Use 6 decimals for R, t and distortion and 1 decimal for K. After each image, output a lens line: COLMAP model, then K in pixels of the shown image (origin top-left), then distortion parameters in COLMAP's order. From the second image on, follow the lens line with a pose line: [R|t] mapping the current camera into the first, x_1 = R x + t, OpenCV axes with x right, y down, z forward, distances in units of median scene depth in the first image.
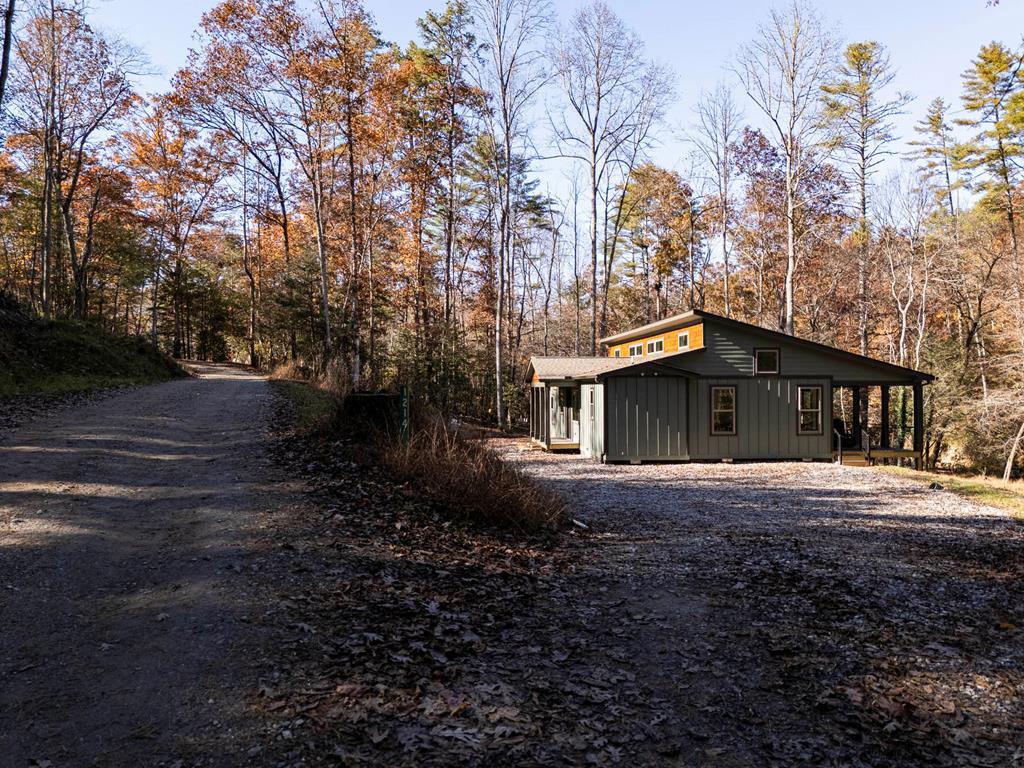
lens RADIAL K [[738.8, 0, 511.6], [0, 738.8, 386.3], [0, 0, 1]] dist [0.037886, -0.027231]
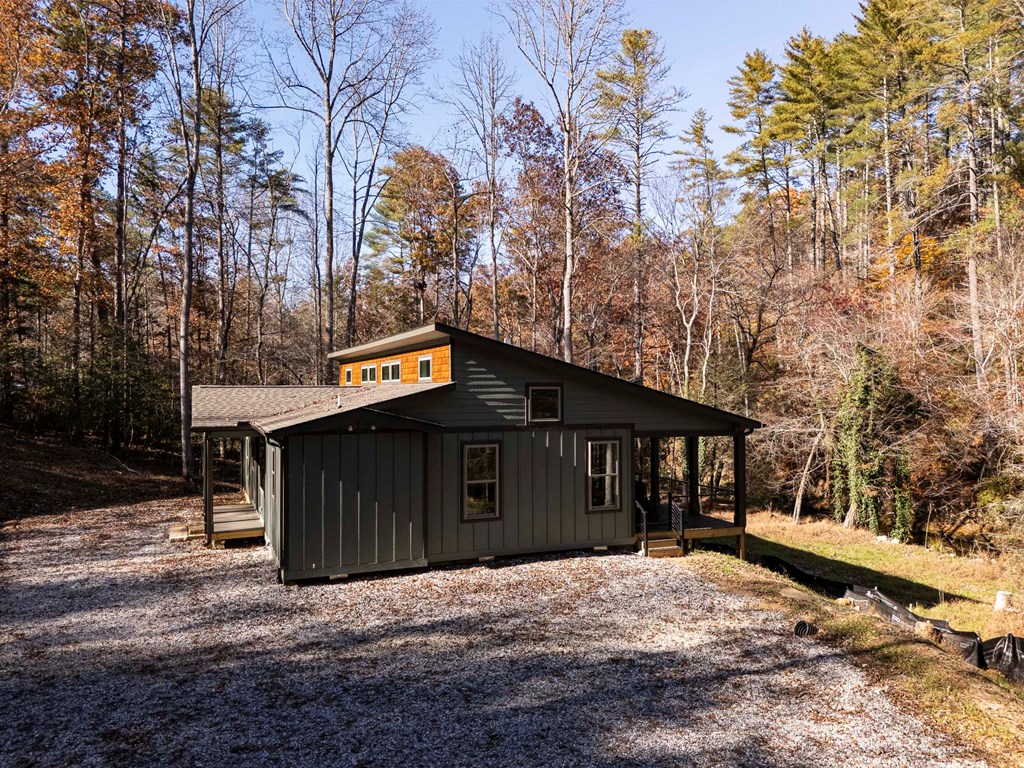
lens RADIAL K [[738.8, 0, 513.9], [0, 738.8, 387.4], [0, 0, 1]] dist [0.037886, -0.027231]
pose [[0.956186, -0.000394, 0.292761, 0.067611], [-0.000714, 0.999993, 0.003677, -0.027514], [-0.292760, -0.003725, 0.956179, 0.204482]]
